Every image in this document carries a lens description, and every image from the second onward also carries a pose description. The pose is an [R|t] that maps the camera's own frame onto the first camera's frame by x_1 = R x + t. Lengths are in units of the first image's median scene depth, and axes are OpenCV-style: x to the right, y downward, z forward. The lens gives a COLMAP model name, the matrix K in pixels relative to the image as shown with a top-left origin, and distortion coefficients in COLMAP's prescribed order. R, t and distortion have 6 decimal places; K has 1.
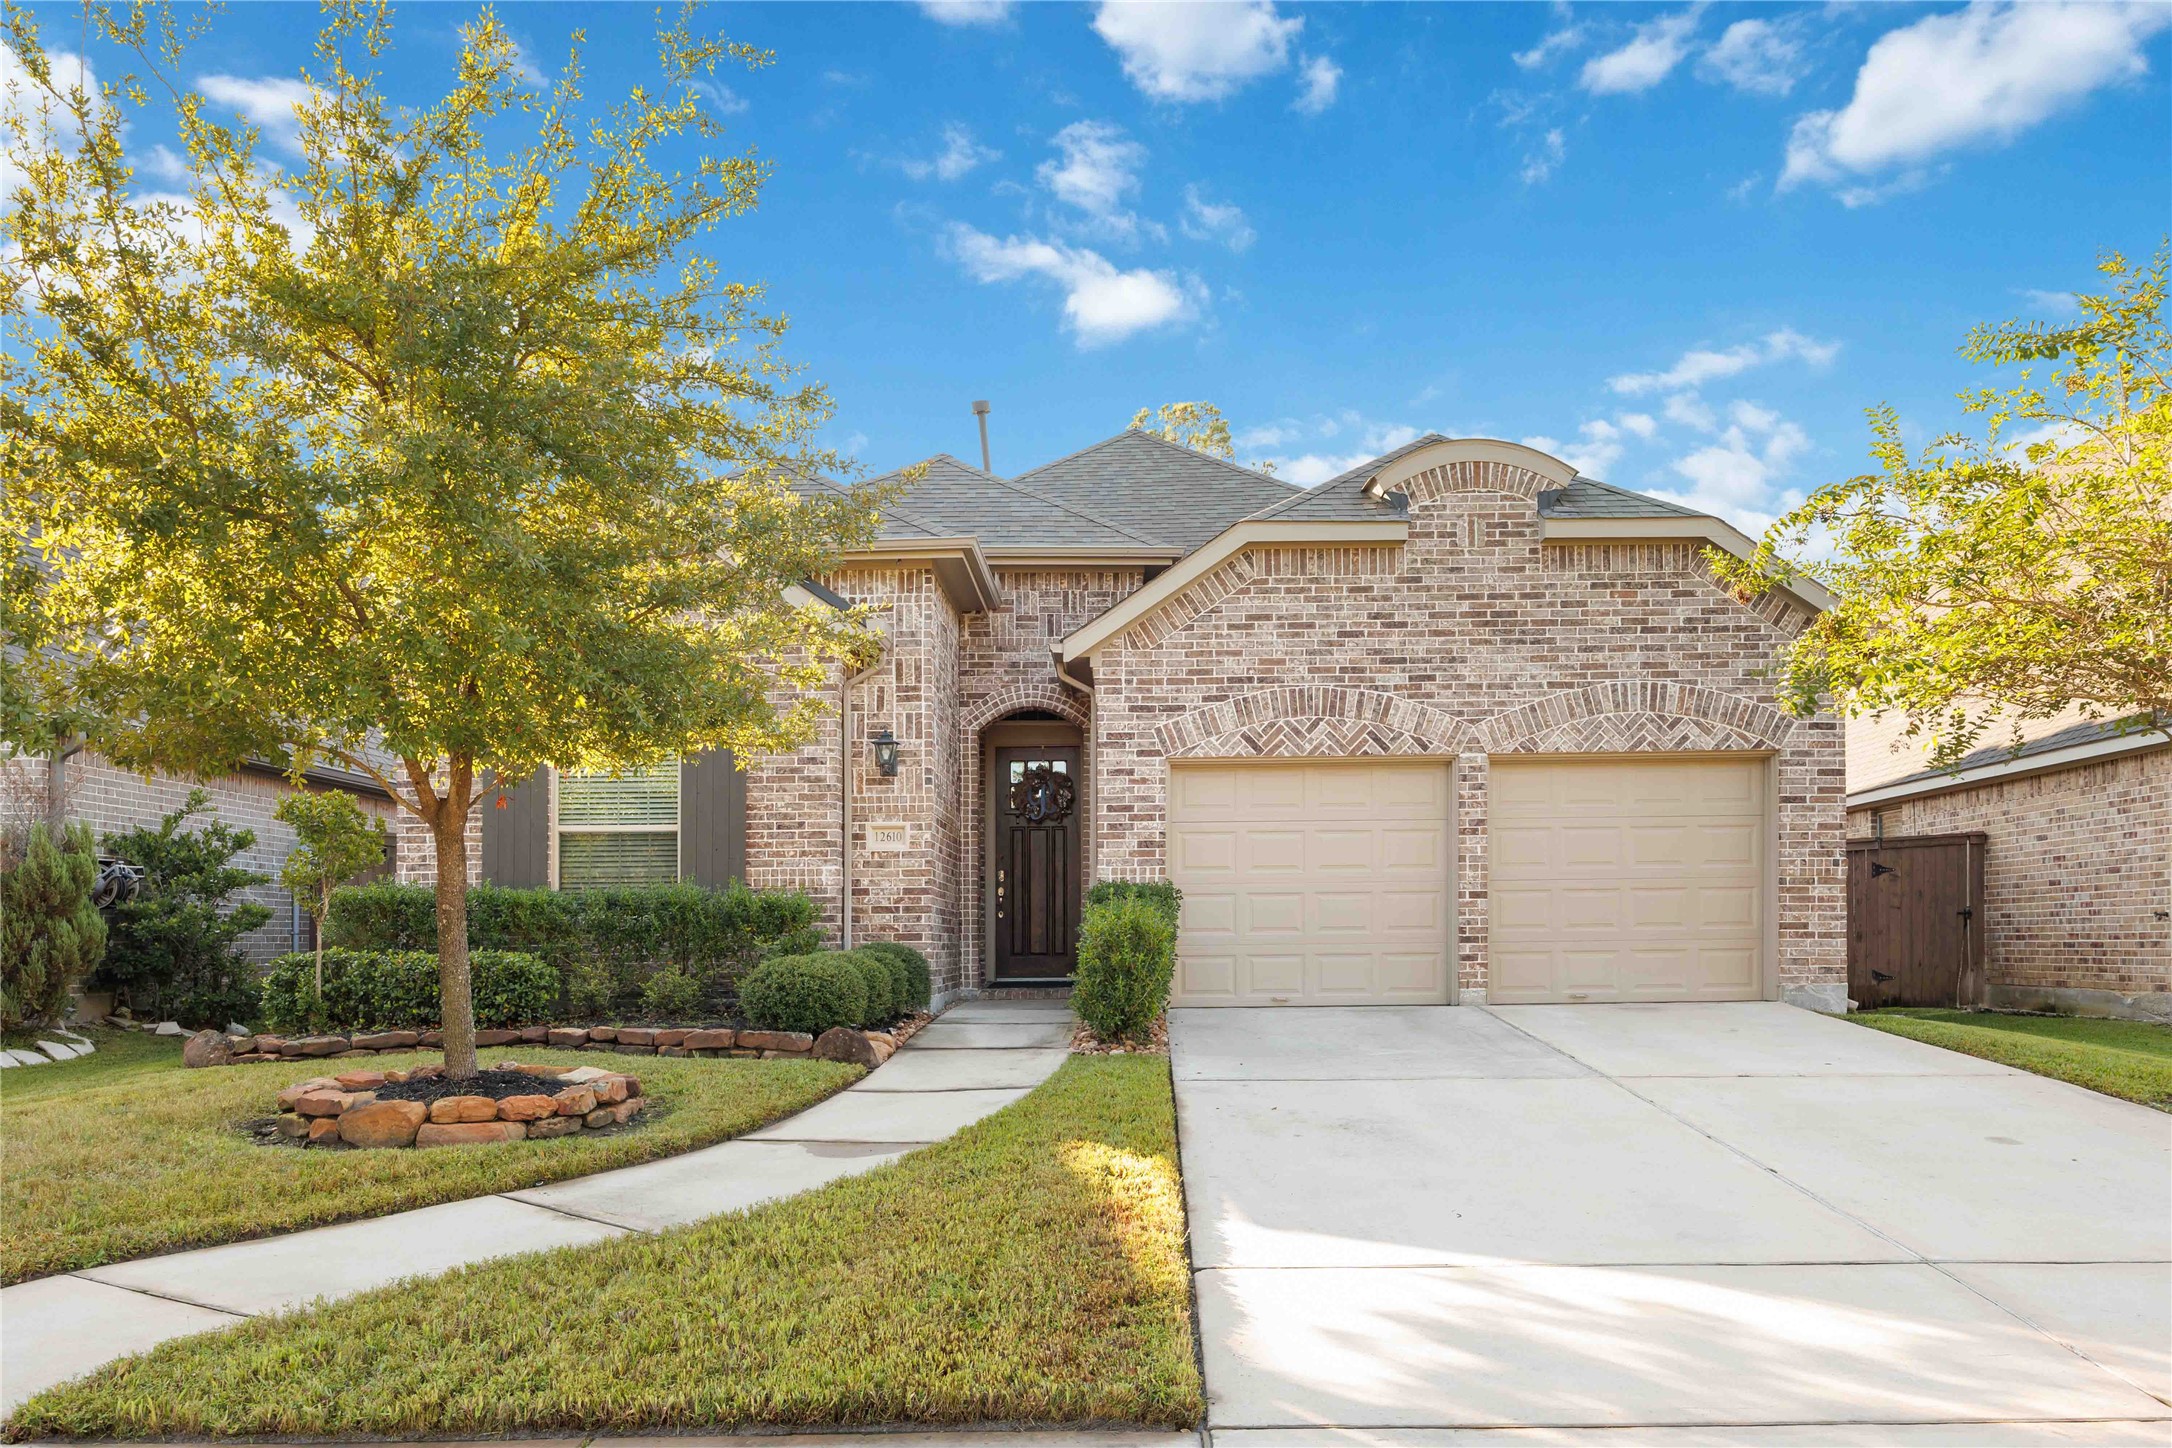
lens RADIAL K [[1619.7, 0, 1089.0], [0, 1619.7, 721.2], [0, 0, 1]] dist [0.035551, -0.000164]
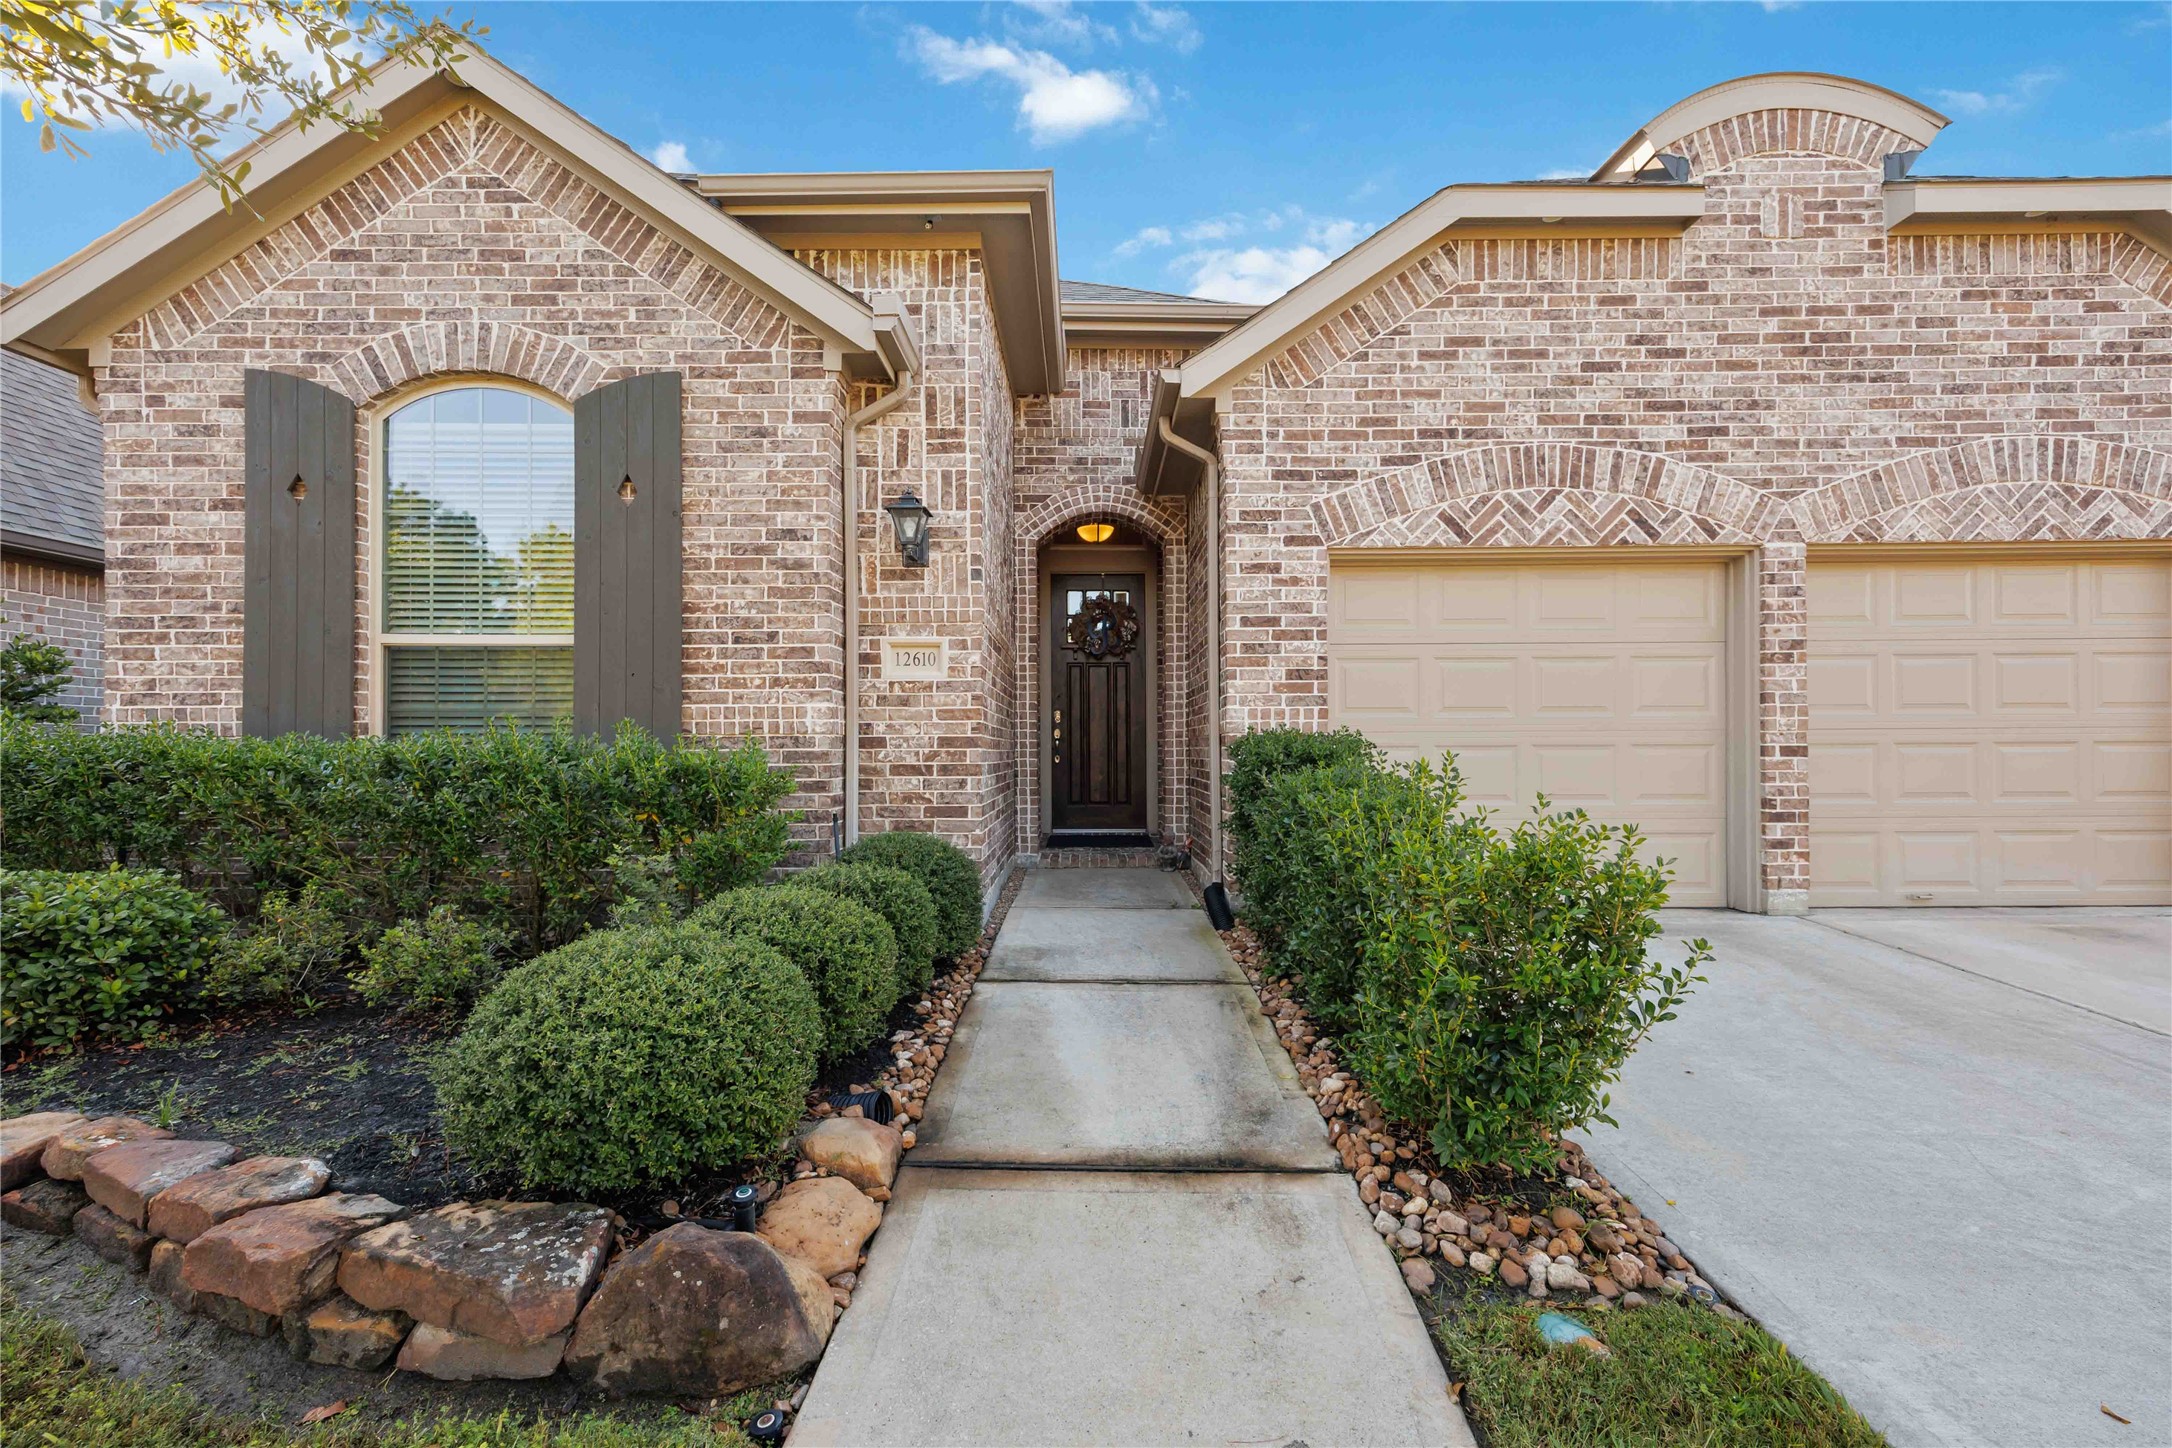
lens RADIAL K [[831.6, 0, 1073.7], [0, 831.6, 715.7], [0, 0, 1]] dist [-0.002165, -0.000429]
pose [[0.999831, 0.006120, 0.017315, -0.064247], [-0.007800, 0.995089, 0.098675, 0.059216], [-0.016627, -0.098793, 0.994969, 0.649803]]
